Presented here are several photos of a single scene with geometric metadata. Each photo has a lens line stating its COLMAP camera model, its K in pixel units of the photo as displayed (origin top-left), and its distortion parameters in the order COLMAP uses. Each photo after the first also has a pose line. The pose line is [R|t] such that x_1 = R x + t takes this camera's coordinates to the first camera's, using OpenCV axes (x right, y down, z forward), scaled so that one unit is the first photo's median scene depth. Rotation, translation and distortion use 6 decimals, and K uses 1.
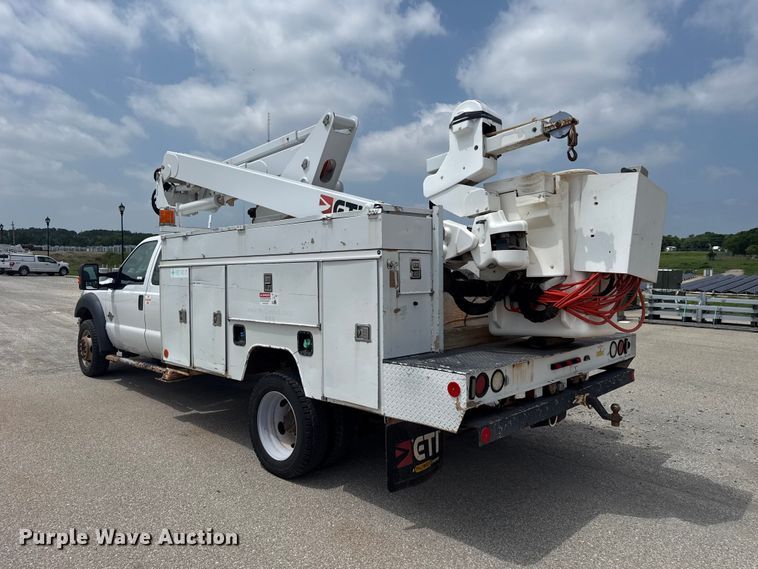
lens RADIAL K [[540.6, 0, 396.9], [0, 540.6, 291.9], [0, 0, 1]] dist [0.021994, -0.013476]
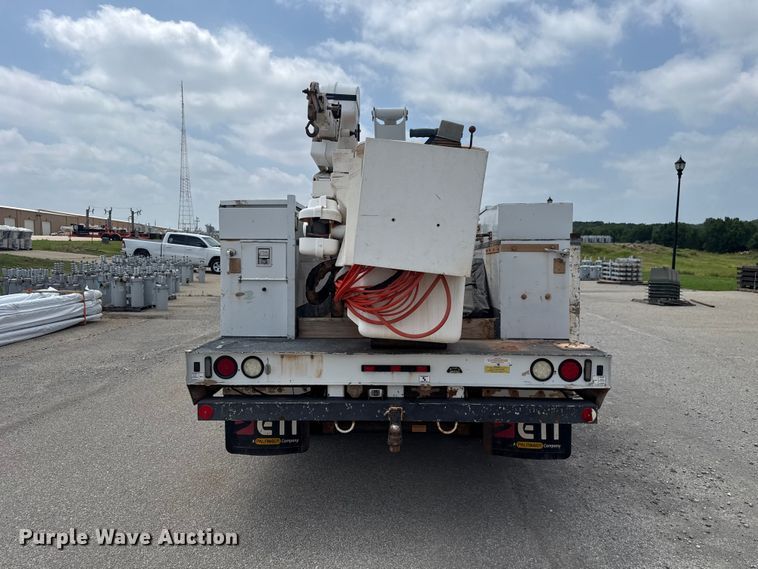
lens RADIAL K [[540.6, 0, 393.3], [0, 540.6, 280.5], [0, 0, 1]] dist [0.021994, -0.013476]
pose [[0.682425, 0.037509, -0.729993, 0.991565], [-0.038033, 0.999152, 0.015785, -0.021260], [0.729966, 0.016992, 0.683273, 0.447579]]
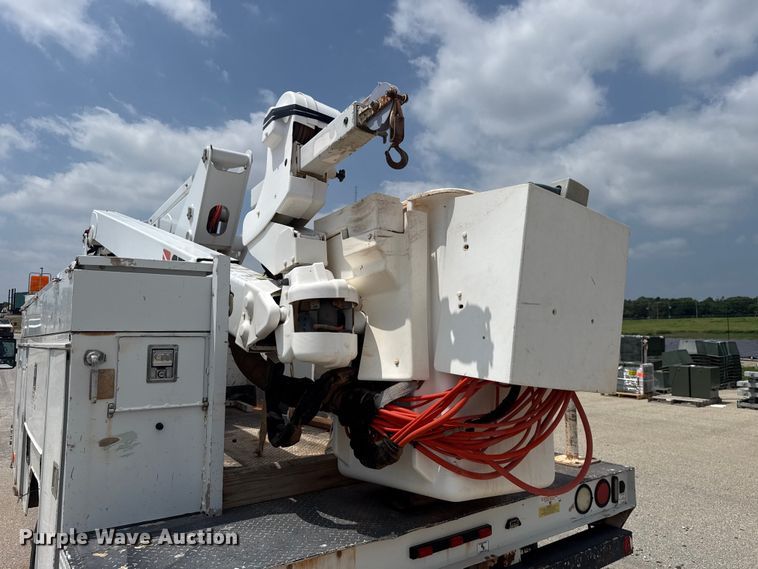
lens RADIAL K [[540.6, 0, 395.8], [0, 540.6, 270.8], [0, 0, 1]] dist [0.021994, -0.013476]
pose [[0.987070, -0.012451, -0.159804, 0.371881], [-0.012985, 0.987490, -0.157144, -0.052162], [0.159762, 0.157188, 0.974561, 0.451385]]
